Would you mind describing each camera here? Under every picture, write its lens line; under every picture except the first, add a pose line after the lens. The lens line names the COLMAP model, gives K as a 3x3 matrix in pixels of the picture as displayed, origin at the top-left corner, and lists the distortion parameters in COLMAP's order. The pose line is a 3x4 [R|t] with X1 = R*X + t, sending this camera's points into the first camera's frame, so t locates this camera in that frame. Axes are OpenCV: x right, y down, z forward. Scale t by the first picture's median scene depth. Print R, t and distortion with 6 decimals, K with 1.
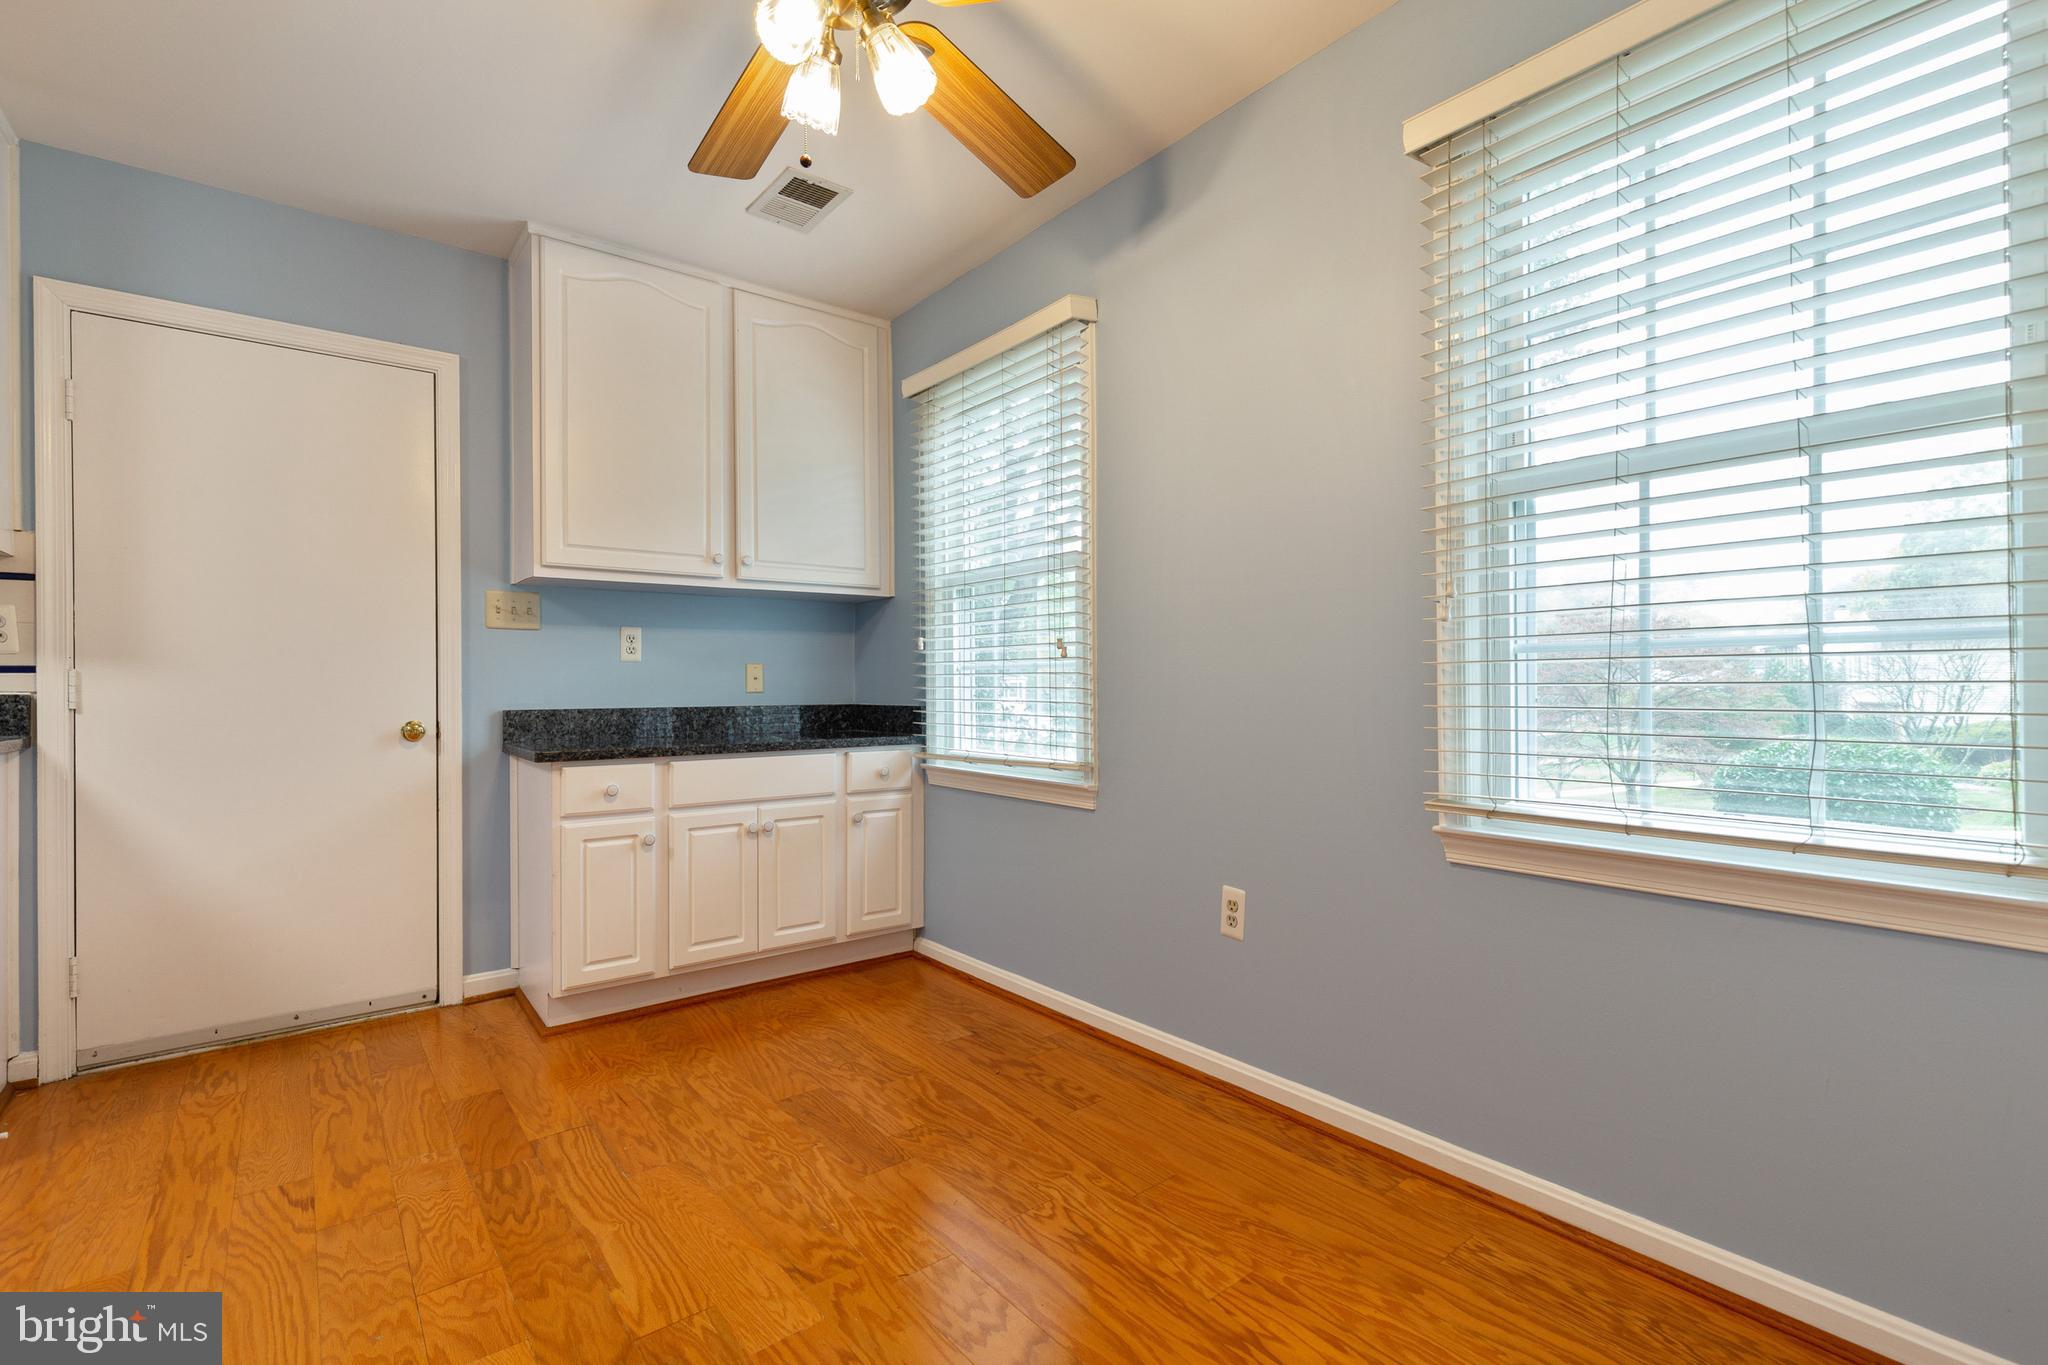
lens RADIAL K [[916.8, 0, 1024.5], [0, 916.8, 690.0], [0, 0, 1]] dist [0.000185, -0.000308]
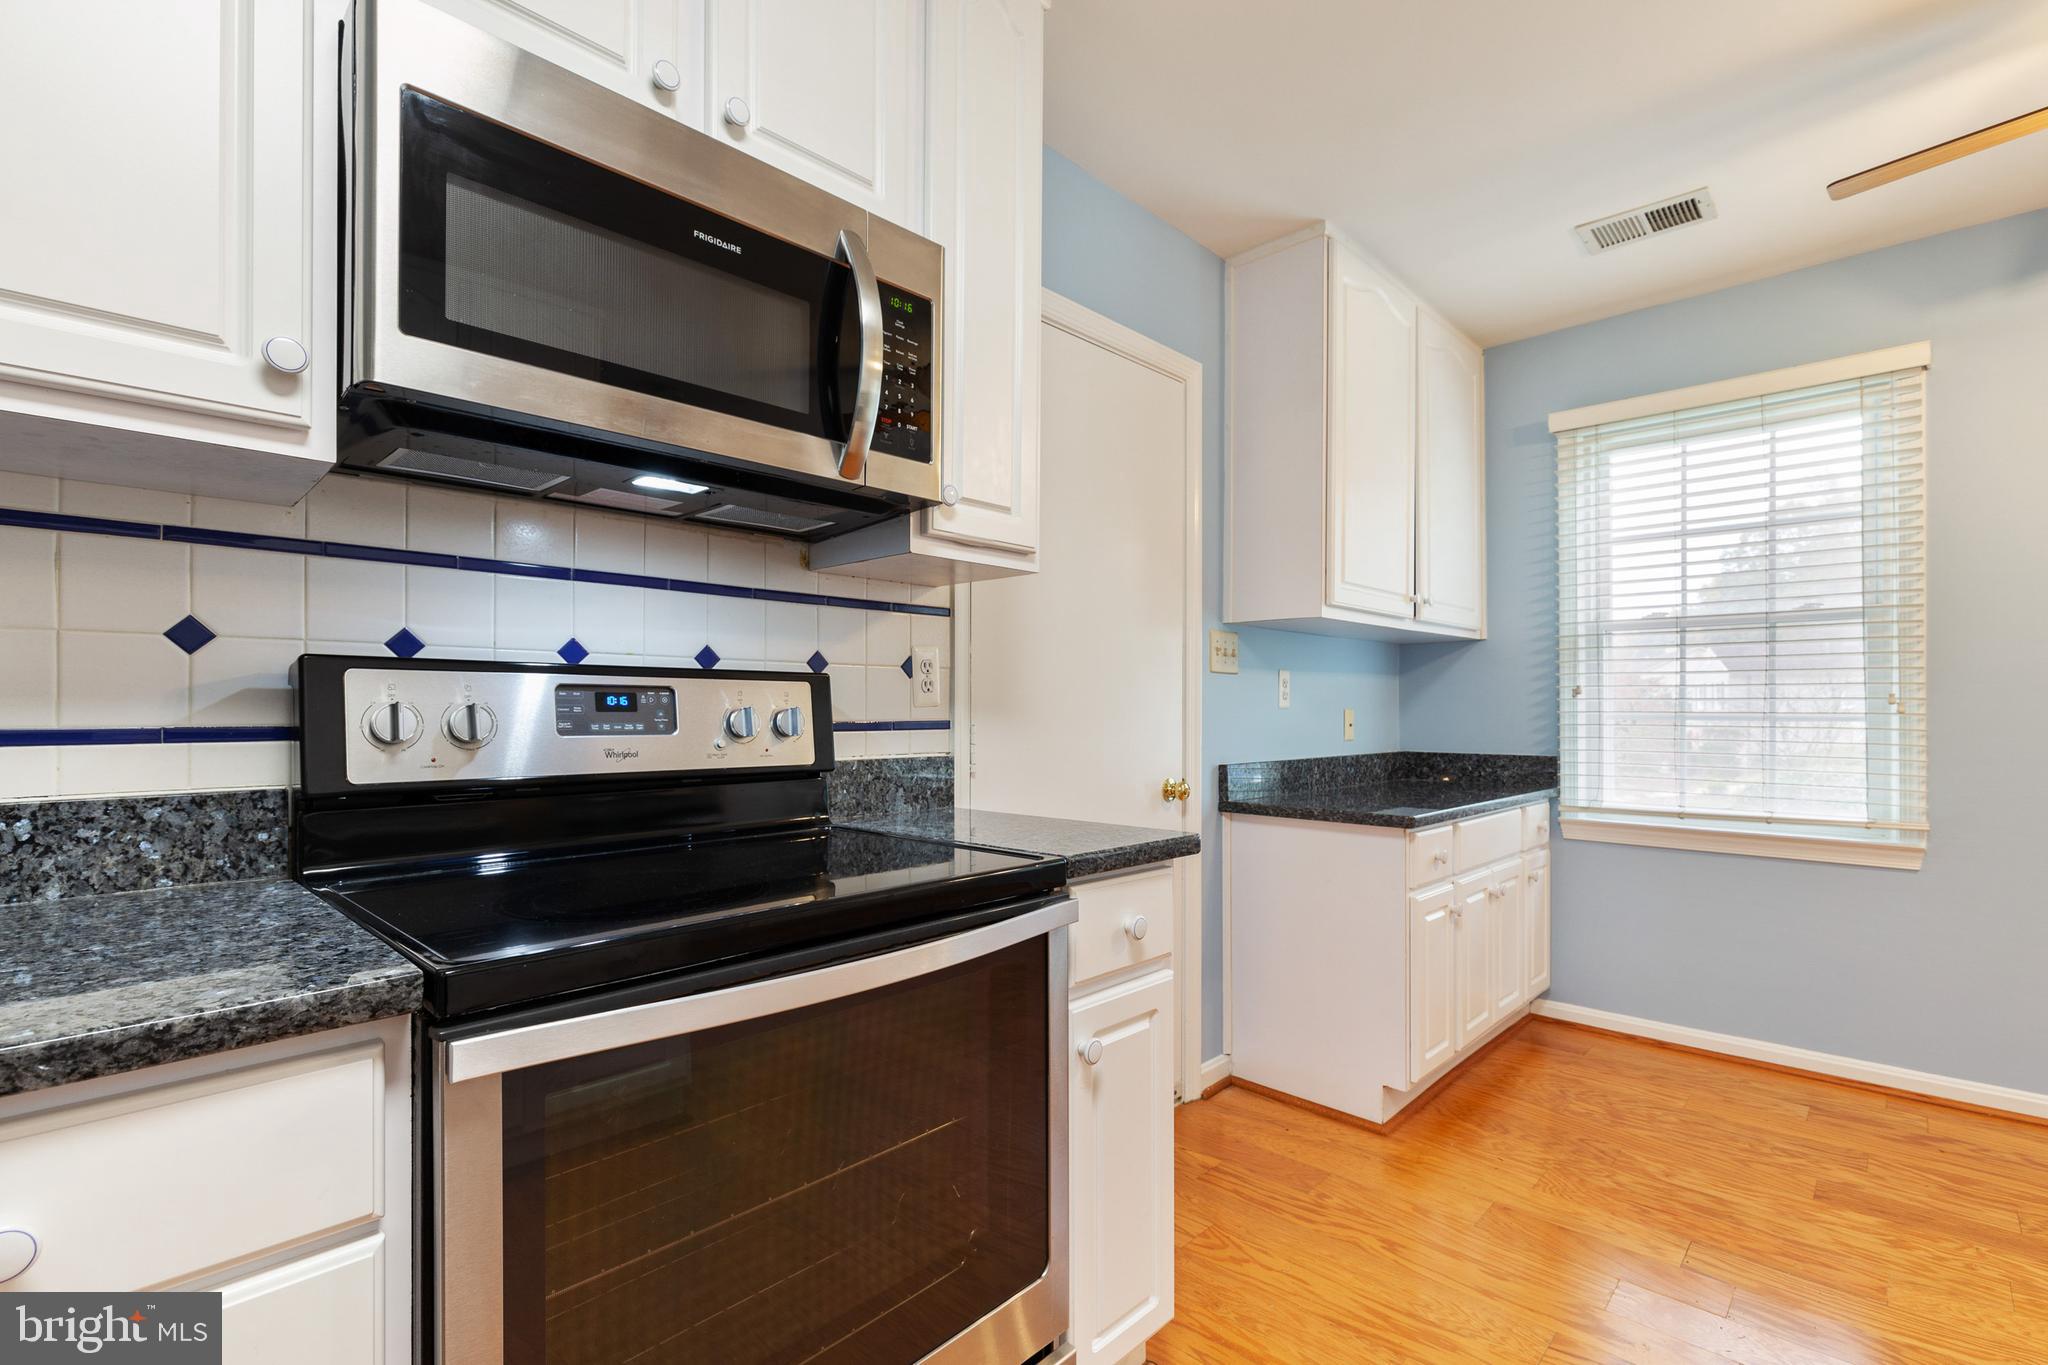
lens RADIAL K [[931.2, 0, 1018.1], [0, 931.2, 706.6], [0, 0, 1]] dist [-0.002340, -0.000887]
pose [[0.991913, 0.004950, 0.126825, -1.023712], [-0.004222, 0.999973, -0.006008, -0.032842], [-0.126851, 0.005424, 0.991907, 0.148829]]
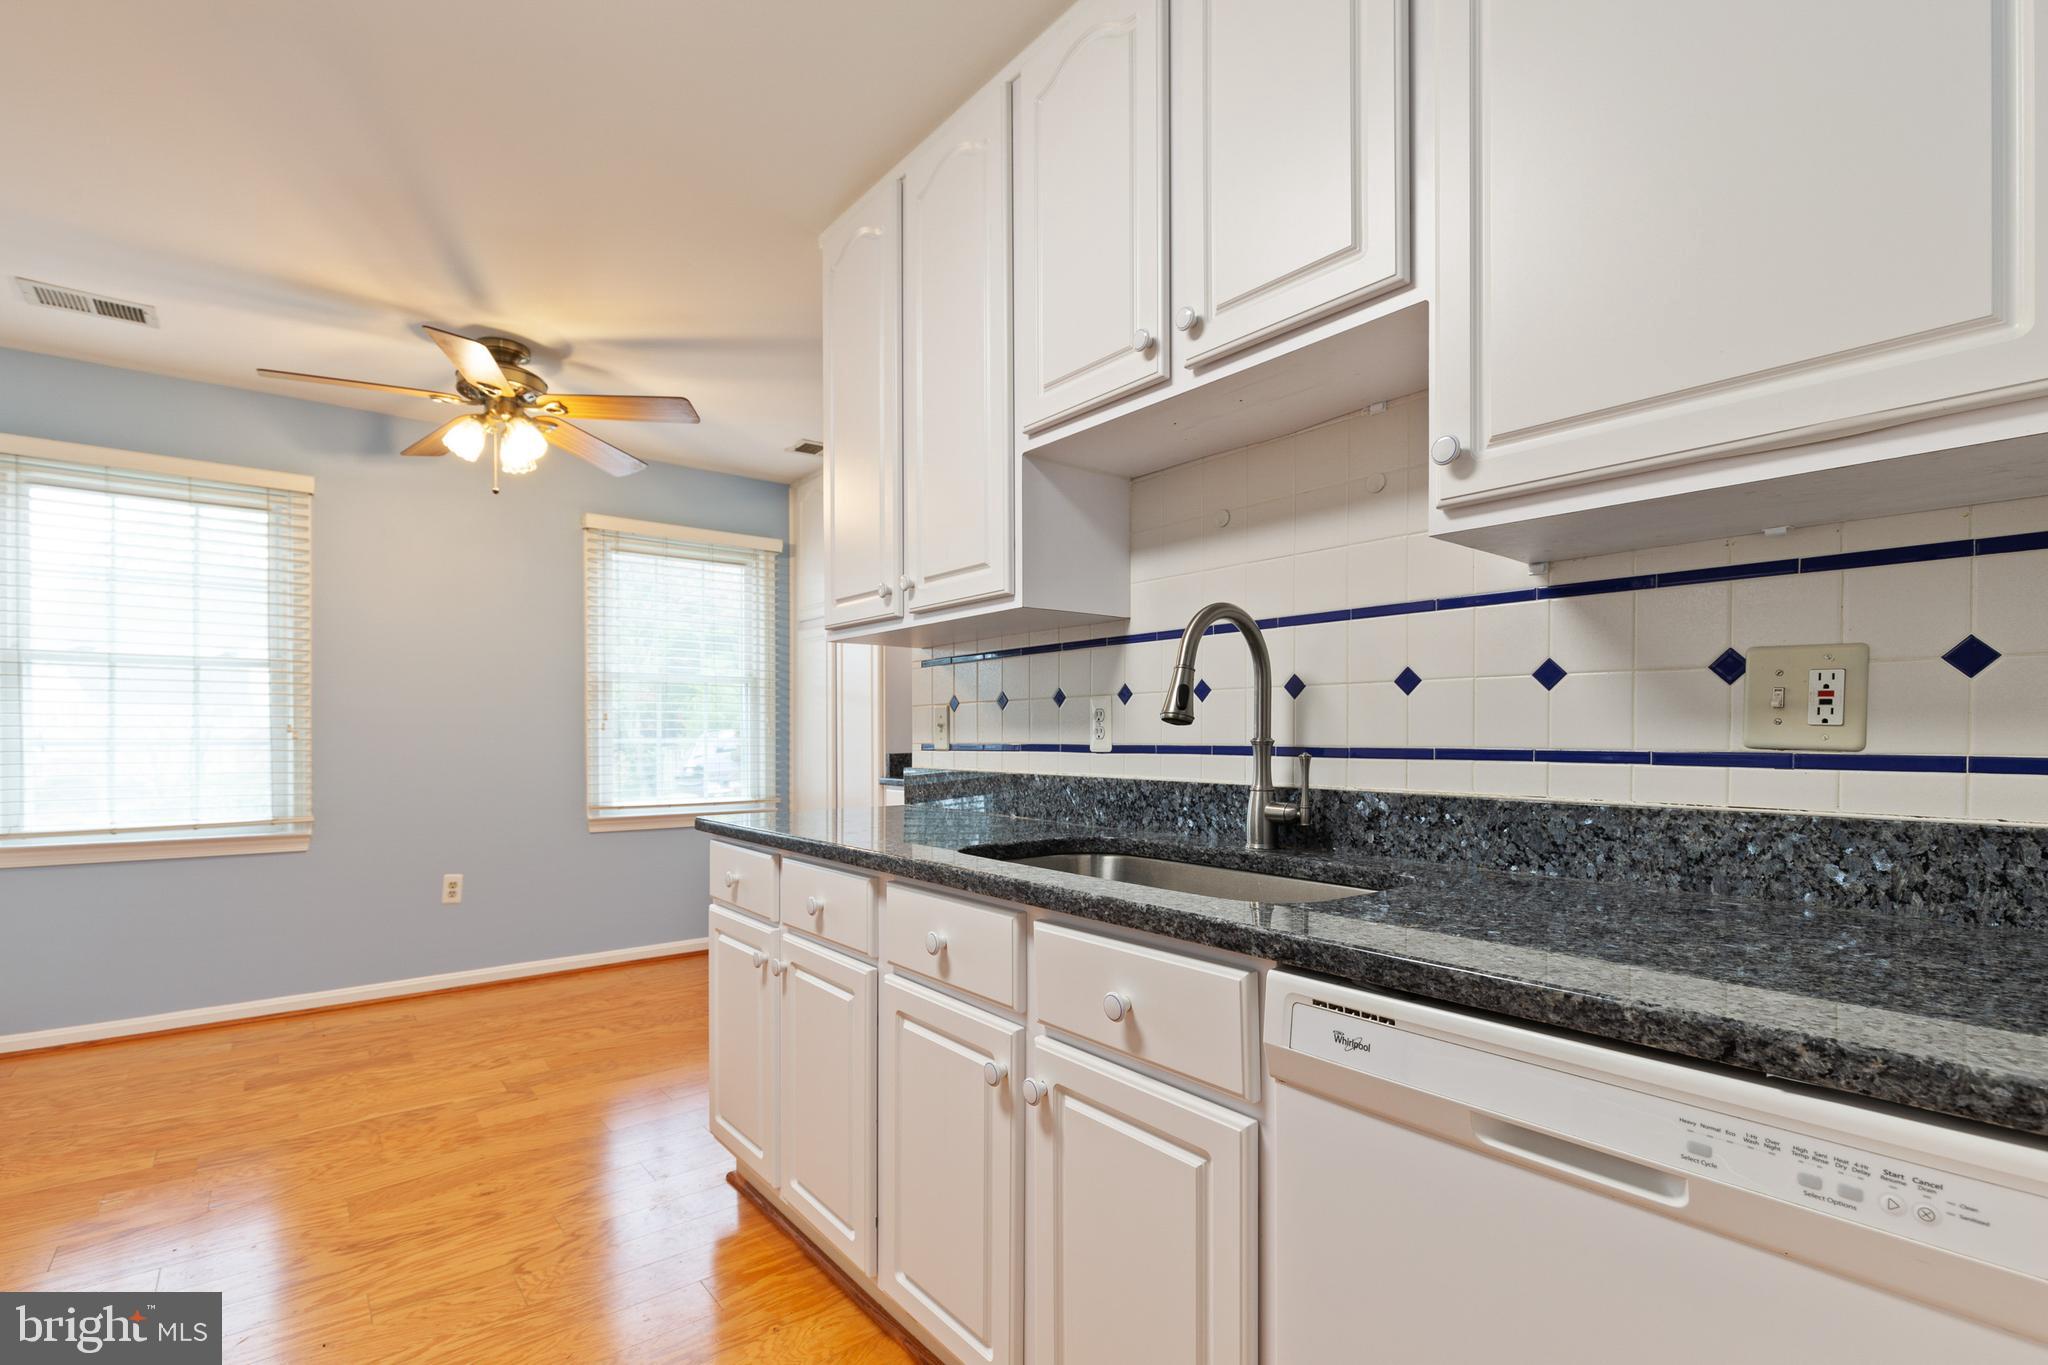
lens RADIAL K [[930.1, 0, 1019.5], [0, 930.1, 735.8], [0, 0, 1]] dist [-0.001968, -0.000557]
pose [[-0.001928, 0.009614, 0.999952, -1.344294], [0.008208, 0.999920, -0.009598, -0.018015], [-0.999964, 0.008189, -0.002007, -0.059893]]
